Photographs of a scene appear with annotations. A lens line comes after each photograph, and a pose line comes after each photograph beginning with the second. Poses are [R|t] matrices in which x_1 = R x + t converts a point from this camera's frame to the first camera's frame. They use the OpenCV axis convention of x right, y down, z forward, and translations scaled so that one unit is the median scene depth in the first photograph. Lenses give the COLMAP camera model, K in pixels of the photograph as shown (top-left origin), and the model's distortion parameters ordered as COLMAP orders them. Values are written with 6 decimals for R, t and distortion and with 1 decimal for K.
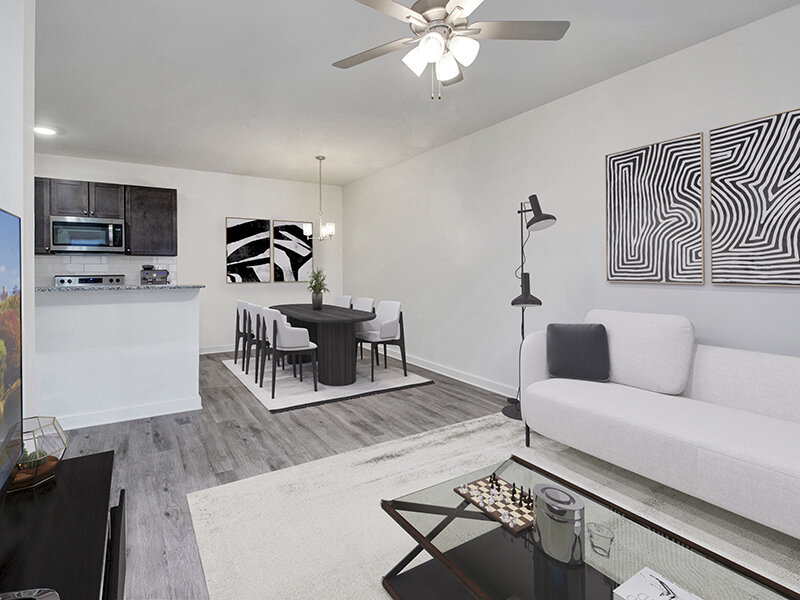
lens RADIAL K [[421.1, 0, 396.4], [0, 421.1, 301.0], [0, 0, 1]] dist [-0.000285, -0.000706]
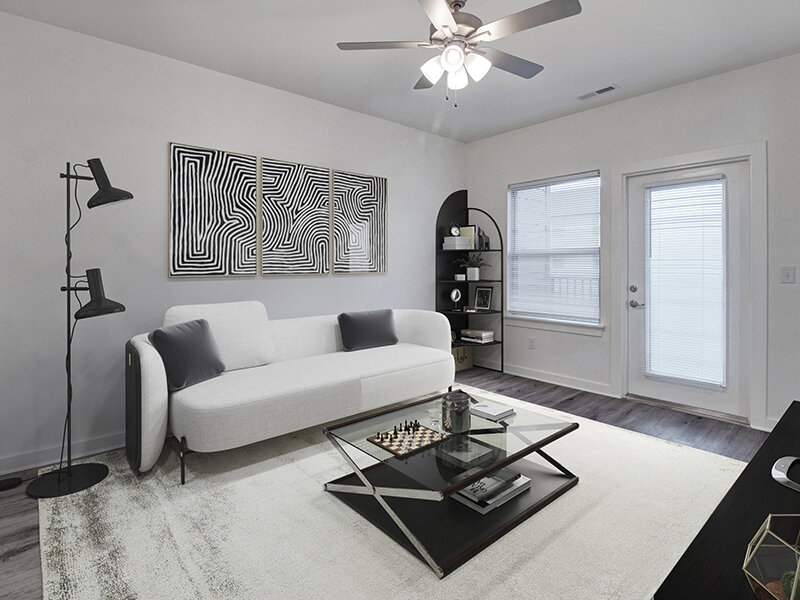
lens RADIAL K [[421.1, 0, 395.4], [0, 421.1, 298.8], [0, 0, 1]] dist [-0.000285, -0.000706]
pose [[-0.152517, -0.058378, 0.986575, -0.555011], [0.092414, 0.993038, 0.073047, -0.022041], [-0.983971, 0.102314, -0.146060, 0.714975]]
